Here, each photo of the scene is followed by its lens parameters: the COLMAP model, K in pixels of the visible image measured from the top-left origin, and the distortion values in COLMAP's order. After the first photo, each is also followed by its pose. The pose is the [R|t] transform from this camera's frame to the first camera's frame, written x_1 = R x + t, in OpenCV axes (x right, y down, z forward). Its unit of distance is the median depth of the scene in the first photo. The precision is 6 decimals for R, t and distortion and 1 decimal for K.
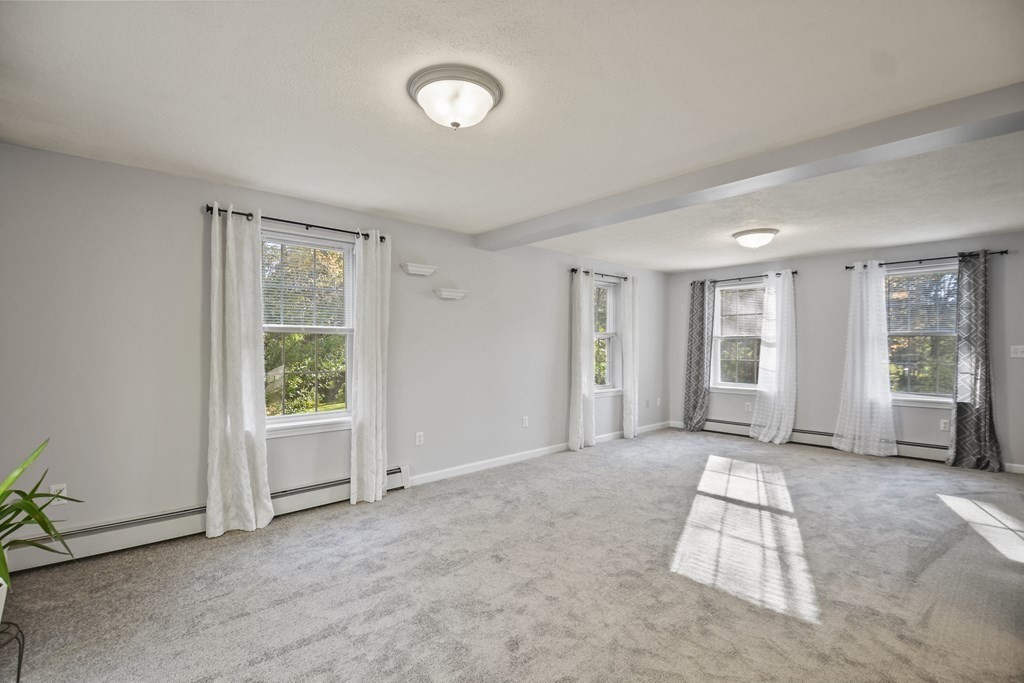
lens RADIAL K [[458.7, 0, 499.9], [0, 458.7, 347.2], [0, 0, 1]] dist [0.015029, -0.000574]
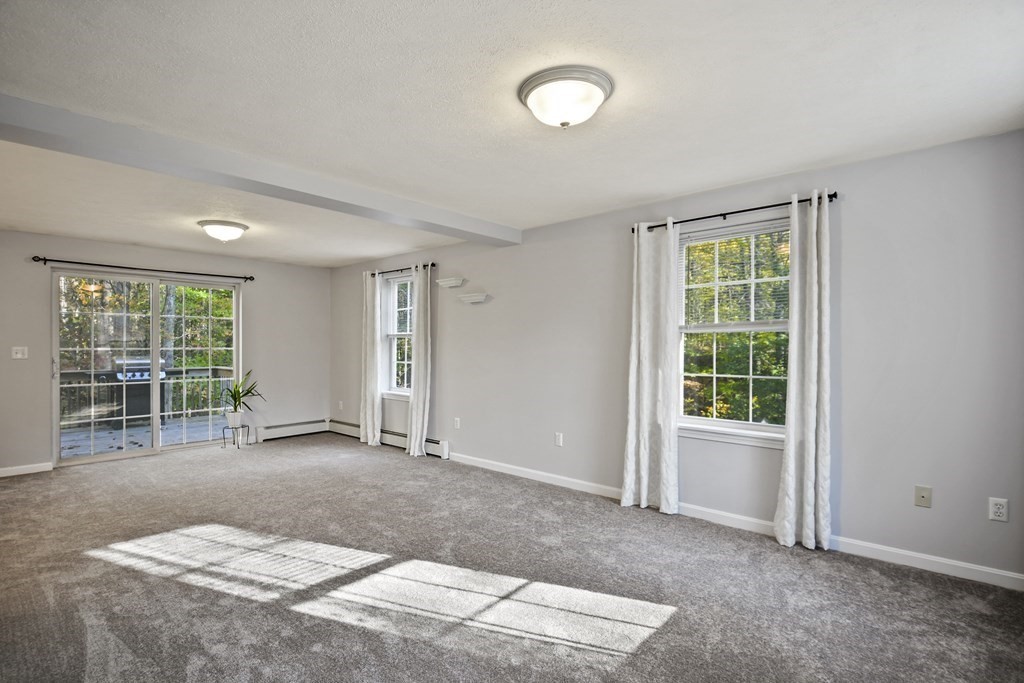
lens RADIAL K [[482.7, 0, 512.0], [0, 482.7, 341.5], [0, 0, 1]] dist [0.027359, 0.000162]
pose [[0.122820, -0.002662, -0.992425, 1.189811], [-0.000468, 0.999996, -0.002740, -0.010985], [0.992429, 0.000801, 0.122819, 1.078316]]
